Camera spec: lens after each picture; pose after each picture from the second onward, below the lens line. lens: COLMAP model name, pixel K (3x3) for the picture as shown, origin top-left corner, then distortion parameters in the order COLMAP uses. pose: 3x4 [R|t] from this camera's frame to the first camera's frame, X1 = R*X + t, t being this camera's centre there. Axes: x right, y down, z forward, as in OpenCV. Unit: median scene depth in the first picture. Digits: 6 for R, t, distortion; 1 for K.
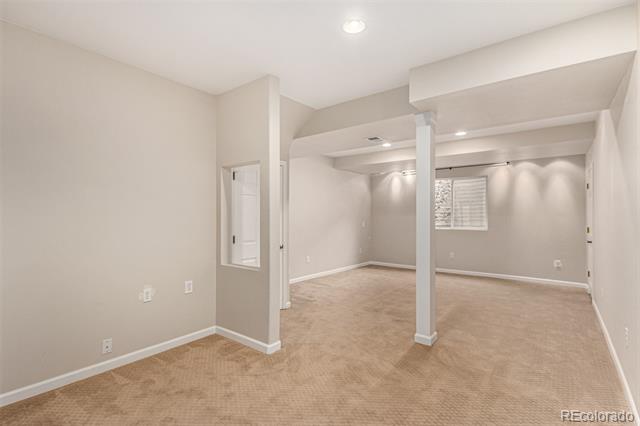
lens RADIAL K [[292.5, 0, 309.7], [0, 292.5, 212.9], [0, 0, 1]] dist [0.000107, -0.000971]
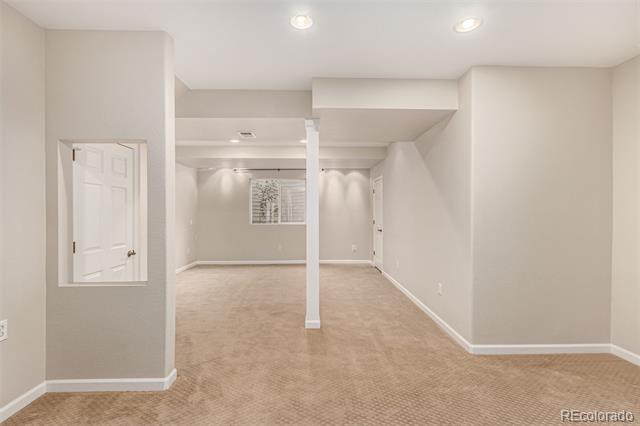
lens RADIAL K [[292.5, 0, 309.7], [0, 292.5, 212.9], [0, 0, 1]] dist [0.000107, -0.000971]
pose [[0.782458, -0.002796, 0.622698, -0.292264], [-0.003974, 0.999947, 0.009483, 0.000724], [-0.622691, -0.009895, 0.782405, 0.137228]]
